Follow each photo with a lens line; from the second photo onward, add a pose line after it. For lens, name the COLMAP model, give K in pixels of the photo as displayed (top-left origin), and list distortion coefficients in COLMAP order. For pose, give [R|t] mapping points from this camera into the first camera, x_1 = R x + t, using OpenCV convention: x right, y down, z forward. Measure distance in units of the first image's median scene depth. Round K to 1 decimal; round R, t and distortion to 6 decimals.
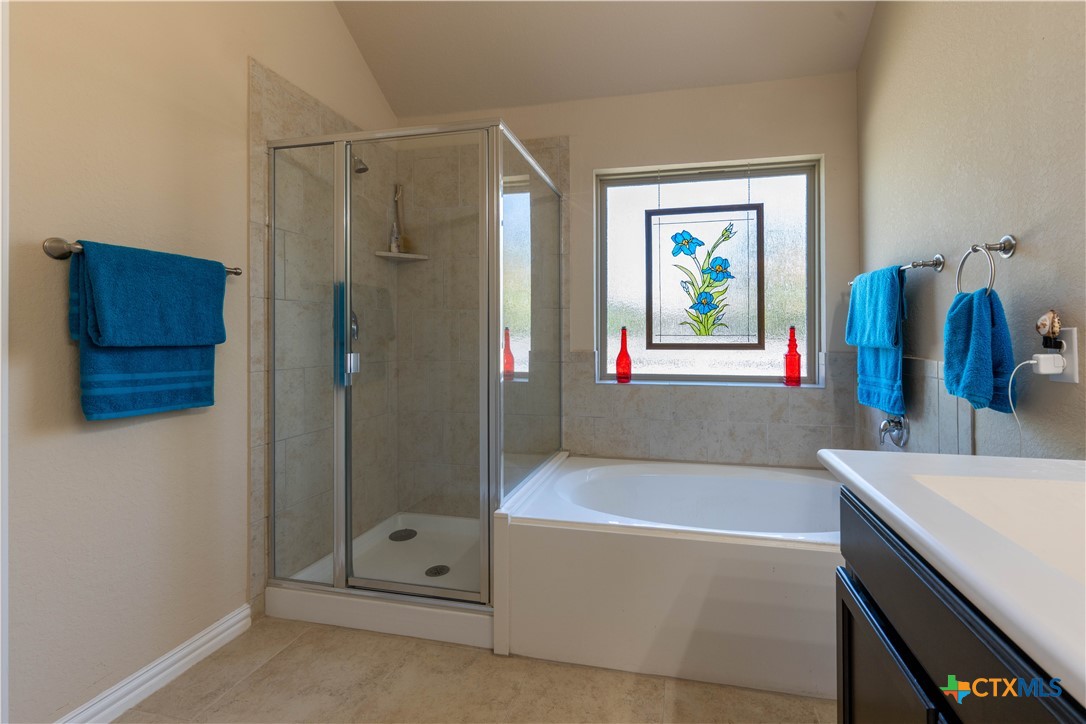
lens RADIAL K [[580.5, 0, 545.9], [0, 580.5, 352.0], [0, 0, 1]] dist [-0.001499, -0.000123]
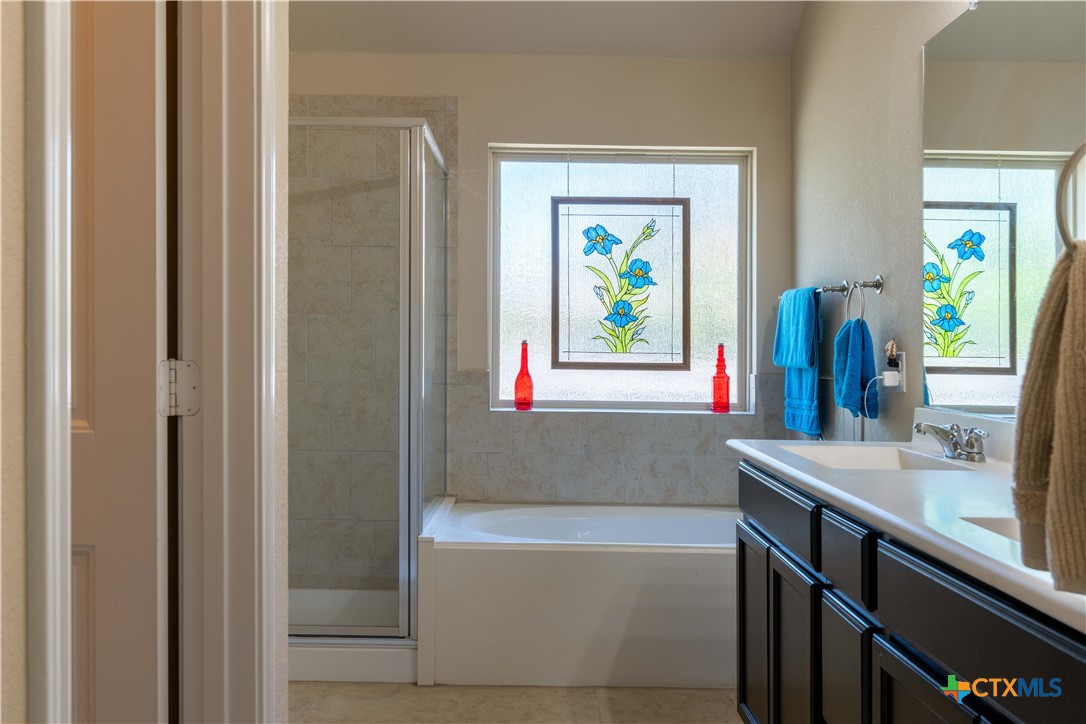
lens RADIAL K [[953.8, 0, 542.8], [0, 953.8, 362.5], [0, 0, 1]] dist [0.000409, 0.000486]
pose [[0.978725, 0.012416, 0.204799, -0.118593], [-0.009294, 0.999826, -0.016201, 0.008414], [-0.204965, 0.013953, 0.978670, -0.317393]]
